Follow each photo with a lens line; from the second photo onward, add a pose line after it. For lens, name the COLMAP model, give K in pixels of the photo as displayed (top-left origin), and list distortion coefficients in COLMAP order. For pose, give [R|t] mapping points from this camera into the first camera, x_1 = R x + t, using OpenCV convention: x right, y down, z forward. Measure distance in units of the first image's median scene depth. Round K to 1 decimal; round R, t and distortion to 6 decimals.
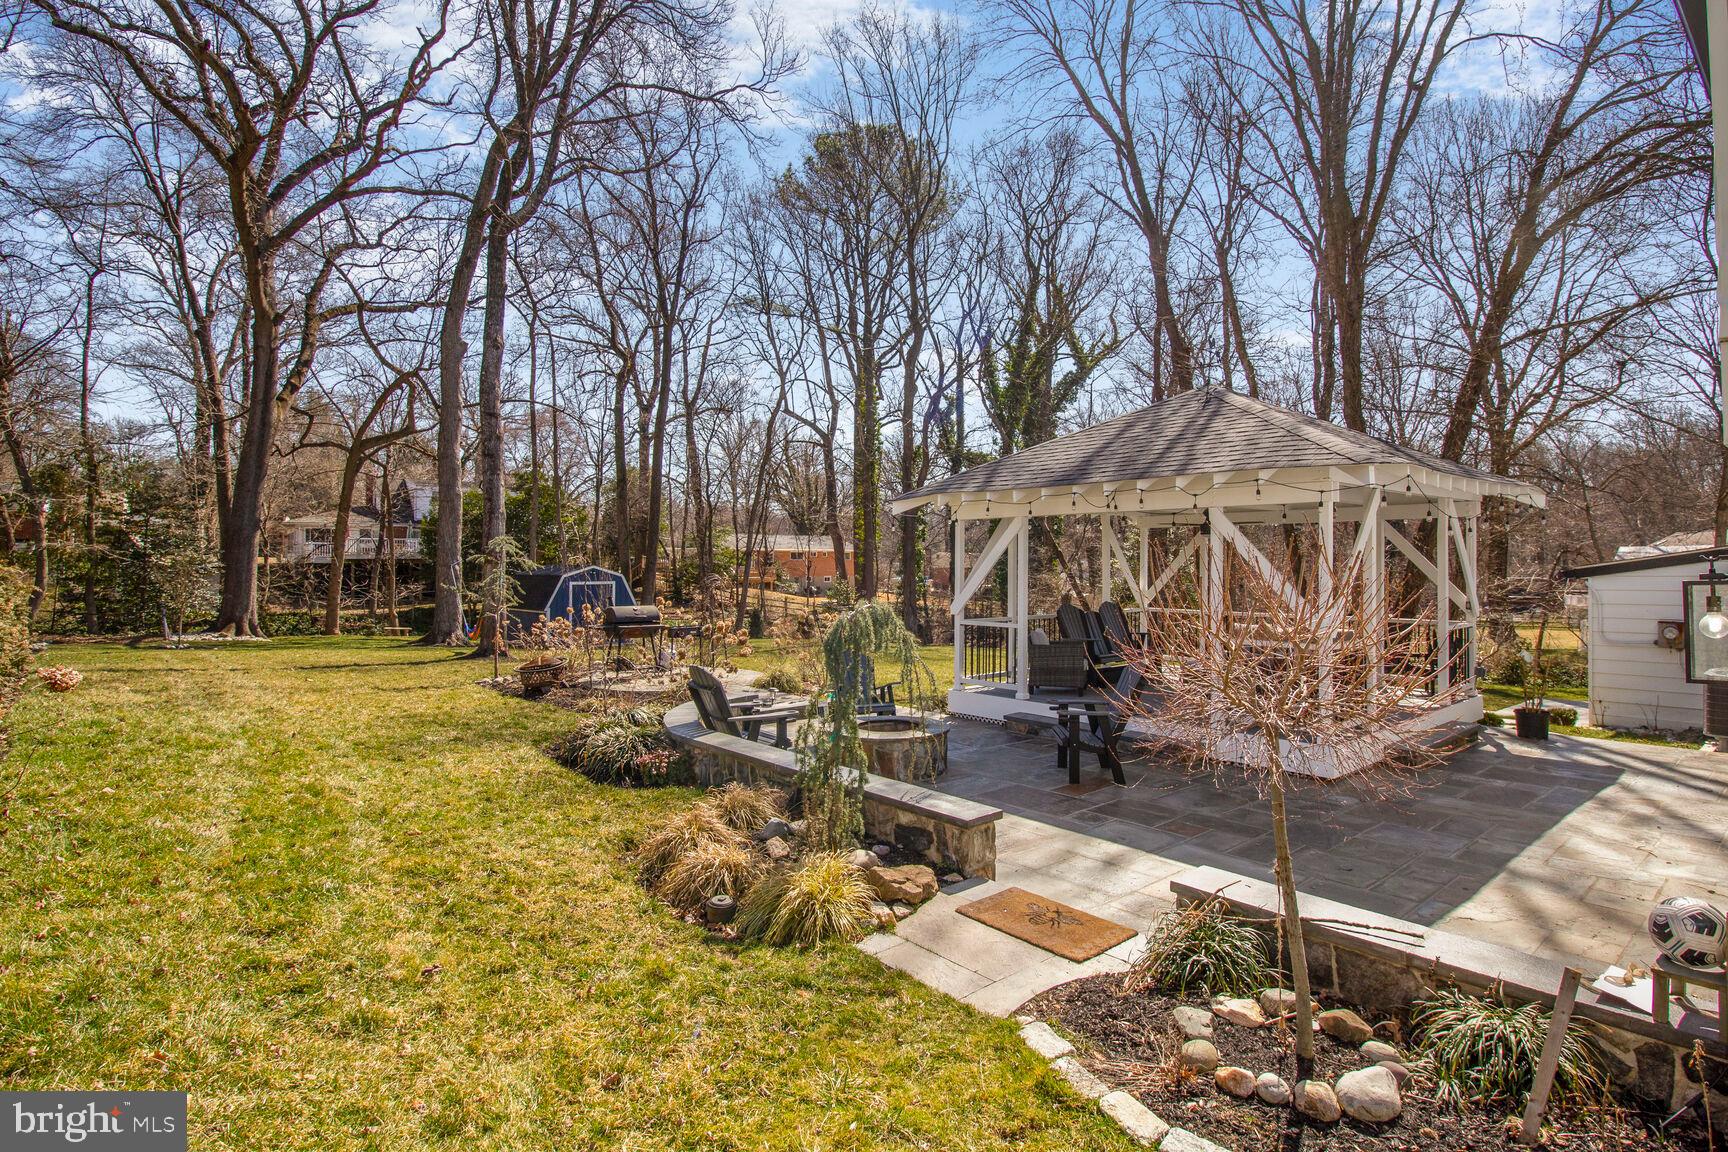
lens RADIAL K [[948.0, 0, 865.0], [0, 948.0, 581.3], [0, 0, 1]] dist [0.015833, -0.000941]
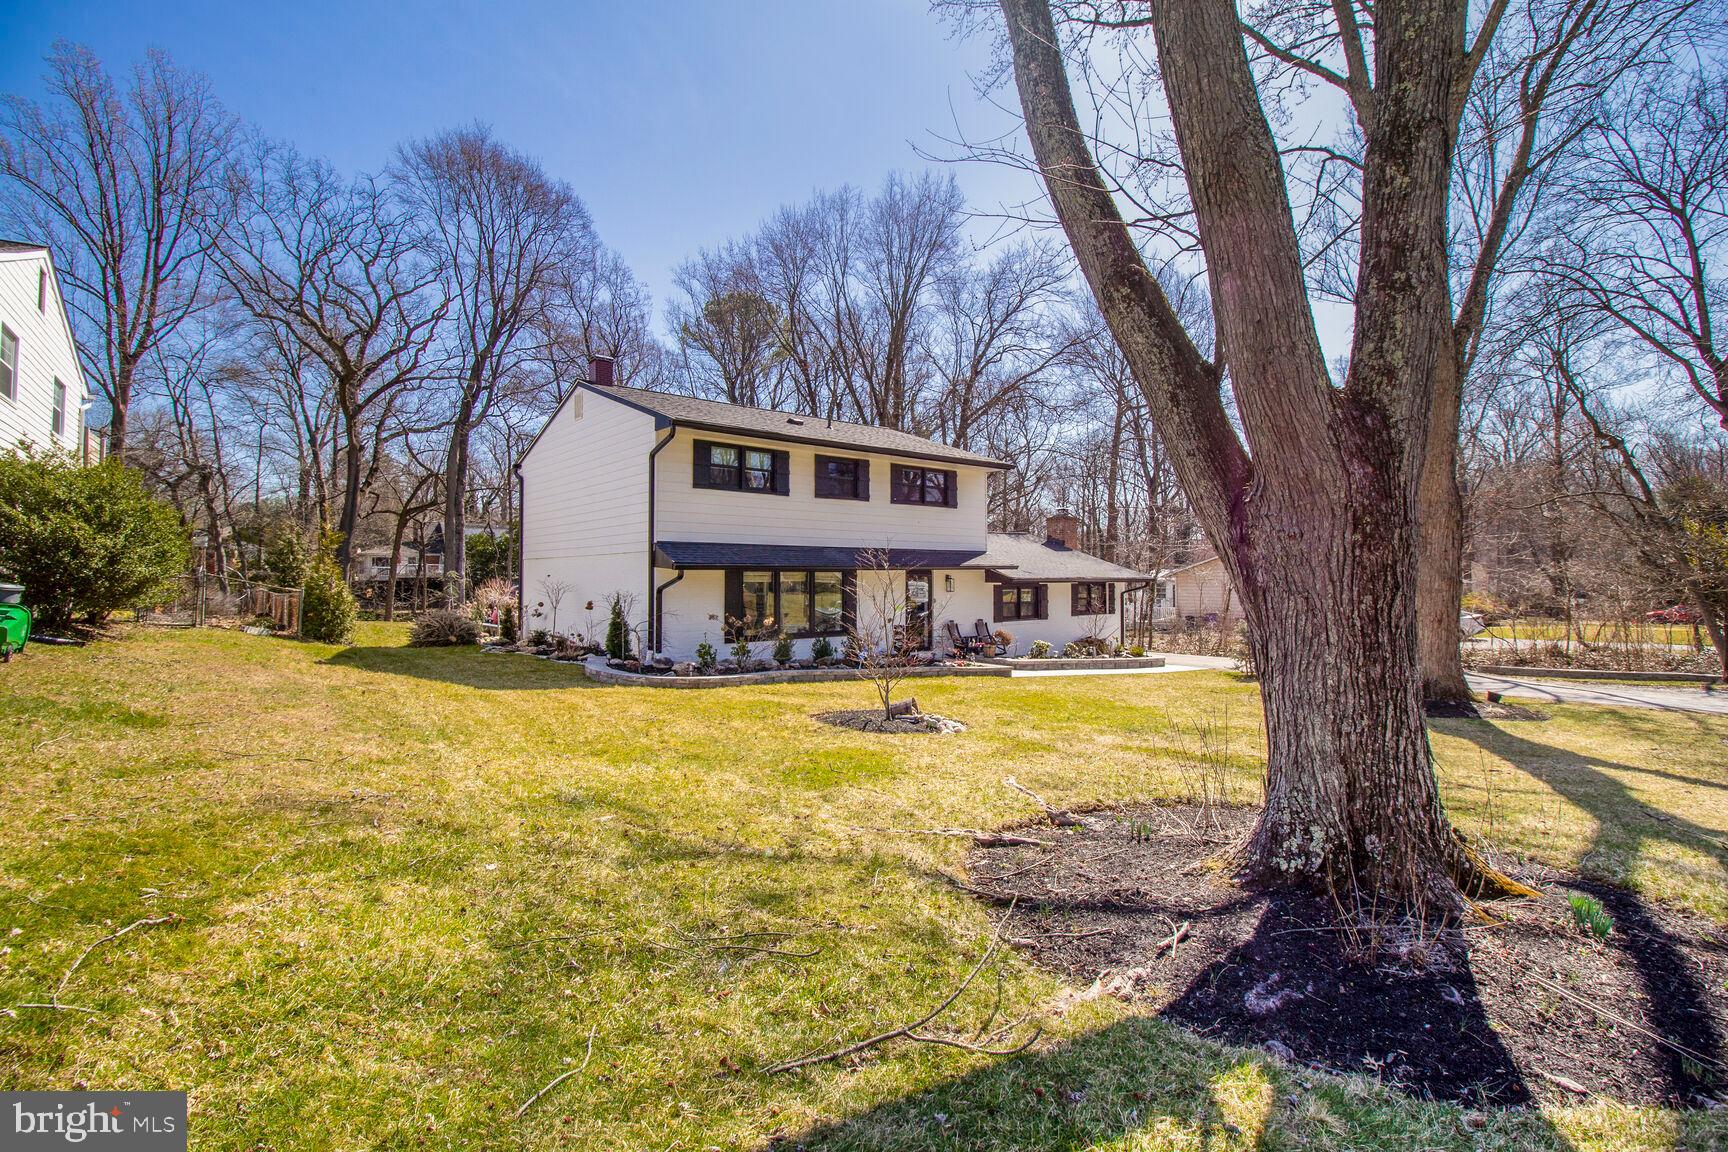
lens RADIAL K [[812.4, 0, 856.1], [0, 812.4, 585.0], [0, 0, 1]] dist [0.003223, -0.002320]
pose [[0.999934, 0.002484, 0.011206, 0.203611], [-0.002360, 0.999936, -0.011044, 0.001667], [-0.011232, 0.011017, 0.999876, -0.363699]]
